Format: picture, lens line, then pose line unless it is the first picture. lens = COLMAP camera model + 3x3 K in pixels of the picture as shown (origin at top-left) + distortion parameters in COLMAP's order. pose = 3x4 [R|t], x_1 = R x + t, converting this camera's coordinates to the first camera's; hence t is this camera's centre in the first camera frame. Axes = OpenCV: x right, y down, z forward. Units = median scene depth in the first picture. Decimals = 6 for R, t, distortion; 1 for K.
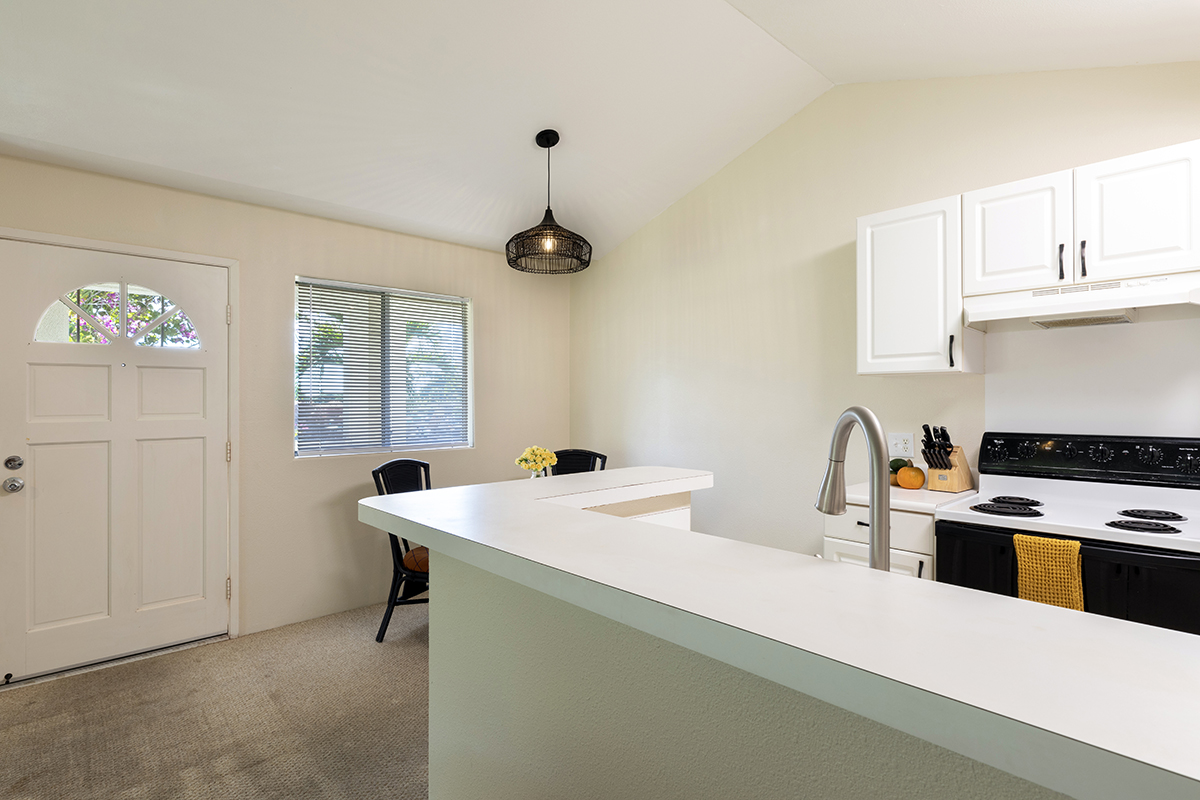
lens RADIAL K [[608.5, 0, 601.4], [0, 608.5, 400.7], [0, 0, 1]] dist [0.004148, 0.000112]
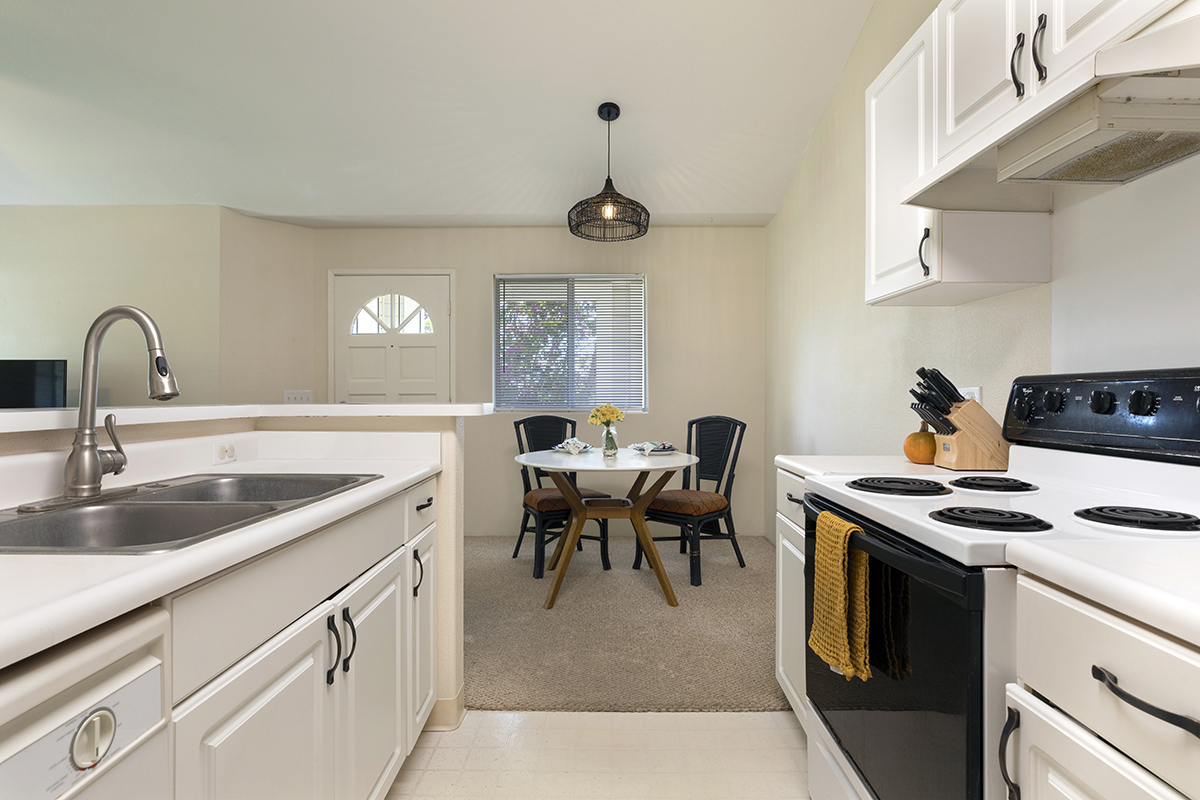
lens RADIAL K [[608.5, 0, 601.3], [0, 608.5, 396.7], [0, 0, 1]] dist [0.004148, 0.000112]
pose [[0.720269, 0.004086, -0.693683, 0.642696], [-0.001376, 0.999989, 0.004462, 0.060345], [0.693694, -0.002259, 0.720266, 0.231476]]
